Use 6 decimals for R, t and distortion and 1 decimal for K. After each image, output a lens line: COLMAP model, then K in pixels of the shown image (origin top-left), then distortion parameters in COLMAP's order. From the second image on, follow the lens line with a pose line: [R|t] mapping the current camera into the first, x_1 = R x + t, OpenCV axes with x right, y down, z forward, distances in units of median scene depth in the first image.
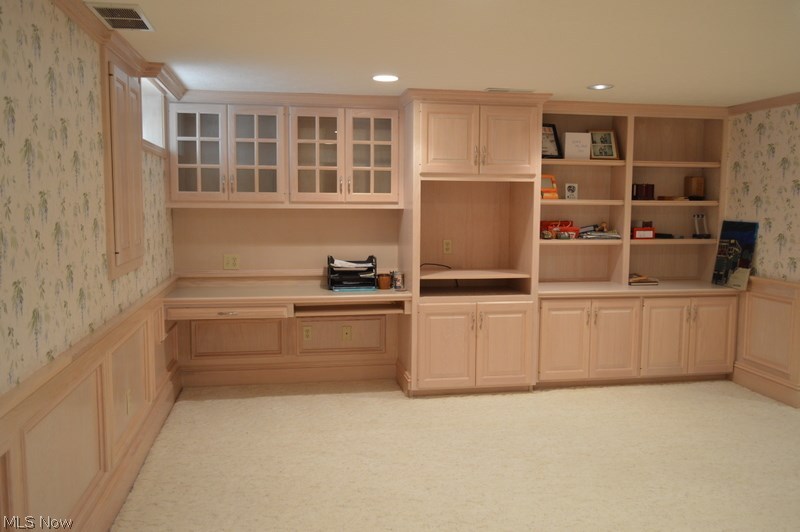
lens RADIAL K [[696.5, 0, 400.5], [0, 696.5, 259.1], [0, 0, 1]] dist [-0.026867, -0.002308]
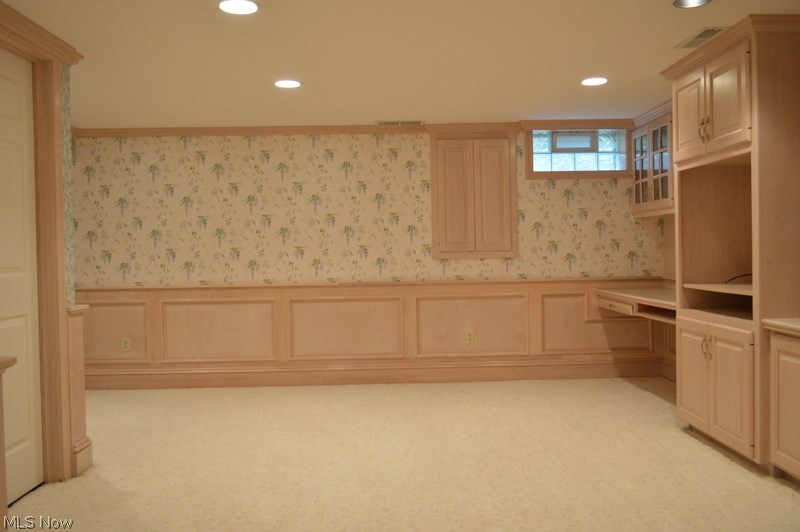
lens RADIAL K [[696.5, 0, 400.5], [0, 696.5, 259.1], [0, 0, 1]] dist [-0.026867, -0.002308]
pose [[-0.180268, 0.005729, -0.983601, 0.908785], [-0.068252, 0.997500, 0.018319, 0.002212], [0.981247, 0.070435, -0.179426, 0.798473]]
